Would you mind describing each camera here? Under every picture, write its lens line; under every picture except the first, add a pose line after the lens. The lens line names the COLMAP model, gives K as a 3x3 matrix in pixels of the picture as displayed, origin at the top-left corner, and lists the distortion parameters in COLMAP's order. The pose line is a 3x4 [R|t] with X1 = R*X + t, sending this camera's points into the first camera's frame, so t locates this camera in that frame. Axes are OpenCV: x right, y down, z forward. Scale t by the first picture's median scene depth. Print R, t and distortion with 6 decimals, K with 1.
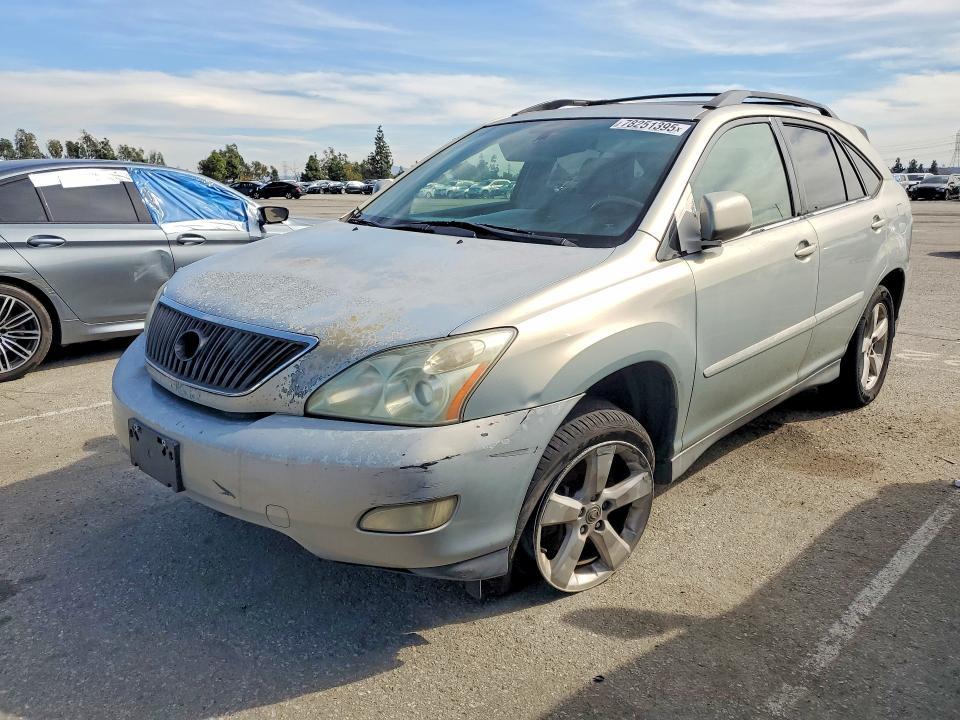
lens RADIAL K [[733.8, 0, 477.0], [0, 733.8, 359.3], [0, 0, 1]] dist [0.007607, 0.005628]
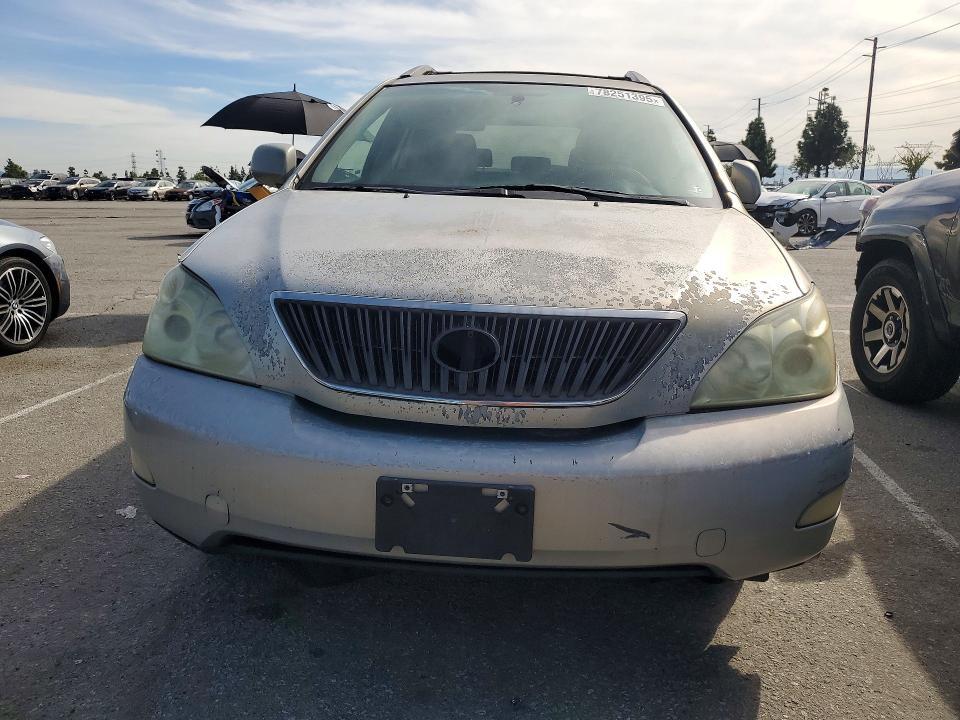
lens RADIAL K [[733.8, 0, 475.5], [0, 733.8, 364.8], [0, 0, 1]] dist [0.007607, 0.005628]
pose [[0.793014, -0.131607, 0.594818, -0.837630], [0.130168, 0.990443, 0.045601, -0.037495], [-0.595134, 0.041264, 0.802566, 0.478494]]
